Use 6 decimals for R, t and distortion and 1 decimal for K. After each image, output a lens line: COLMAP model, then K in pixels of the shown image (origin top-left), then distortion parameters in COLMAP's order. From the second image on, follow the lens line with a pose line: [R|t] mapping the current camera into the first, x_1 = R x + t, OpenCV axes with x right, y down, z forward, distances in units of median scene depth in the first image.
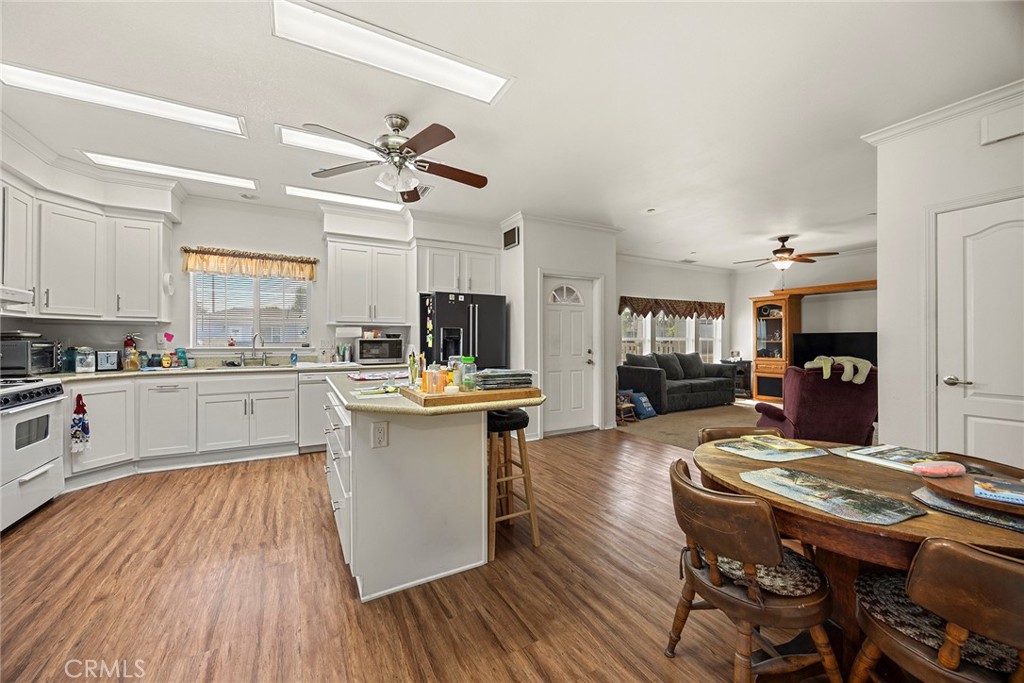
lens RADIAL K [[392.9, 0, 511.6], [0, 392.9, 339.7], [0, 0, 1]] dist [0.001251, 0.000078]
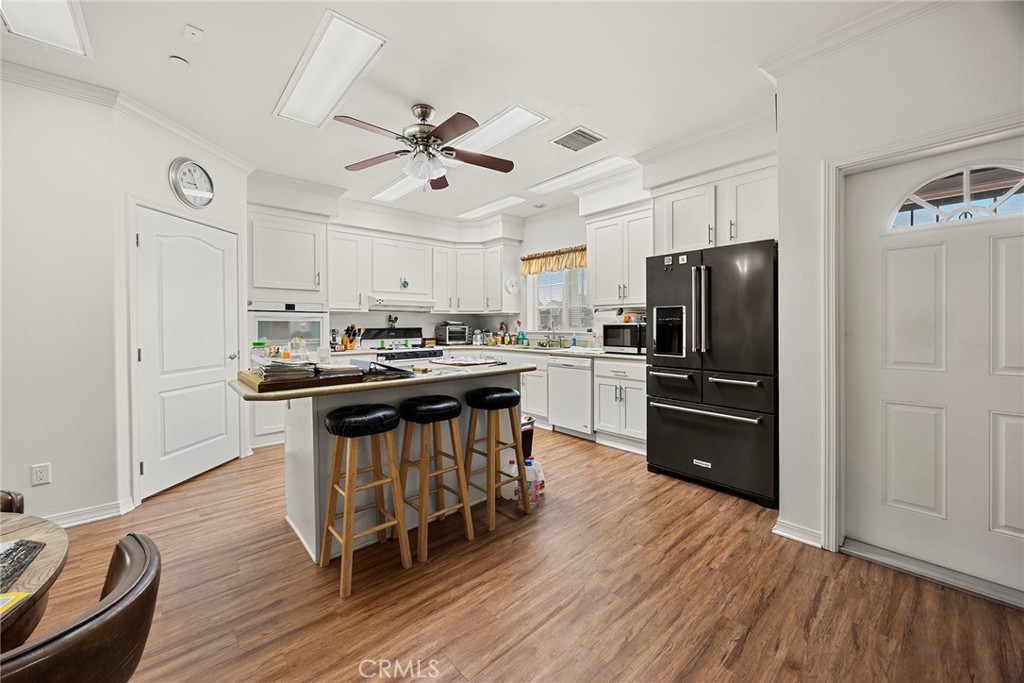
lens RADIAL K [[392.9, 0, 510.6], [0, 392.9, 336.1], [0, 0, 1]] dist [0.001251, 0.000078]
pose [[0.215591, 0.025760, -0.976144, 0.475119], [0.007654, 0.999577, 0.028068, -0.001071], [0.976454, -0.013523, 0.215303, 0.631735]]
